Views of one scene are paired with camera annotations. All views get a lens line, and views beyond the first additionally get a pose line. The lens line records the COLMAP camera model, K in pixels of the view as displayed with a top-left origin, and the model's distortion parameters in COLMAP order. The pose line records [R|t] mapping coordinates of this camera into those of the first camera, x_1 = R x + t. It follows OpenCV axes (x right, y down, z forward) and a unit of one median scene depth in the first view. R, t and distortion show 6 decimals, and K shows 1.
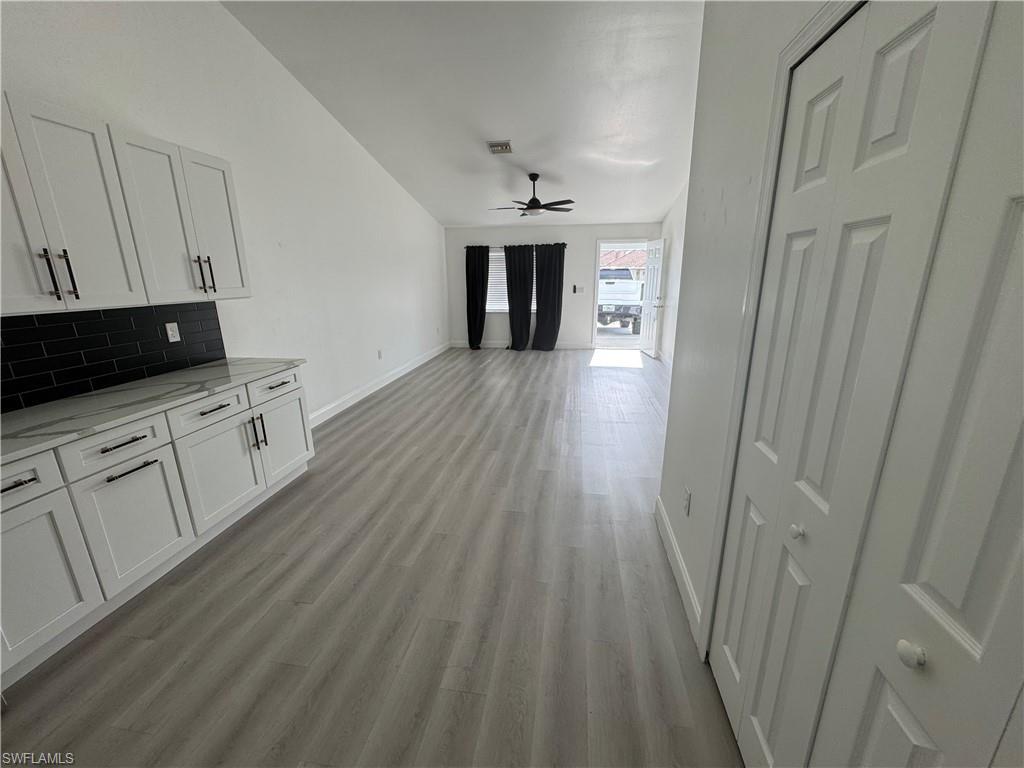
lens RADIAL K [[408.3, 0, 512.0], [0, 408.3, 384.0], [0, 0, 1]] dist [-0.001056, -0.000165]
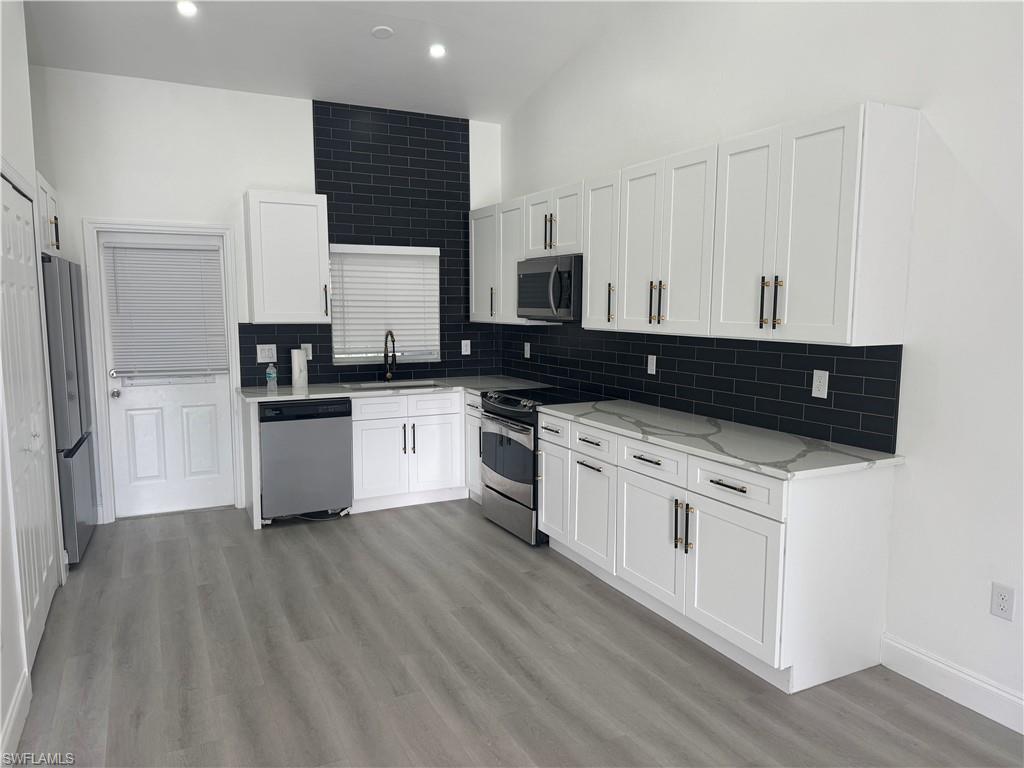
lens RADIAL K [[720.0, 0, 512.0], [0, 720.0, 384.0], [0, 0, 1]] dist [0.167160, -0.227047]
pose [[-0.815111, 0.076770, -0.574196, 0.357680], [-0.142286, 0.934287, 0.326898, -0.553505], [0.561560, 0.348158, -0.750624, 1.986961]]
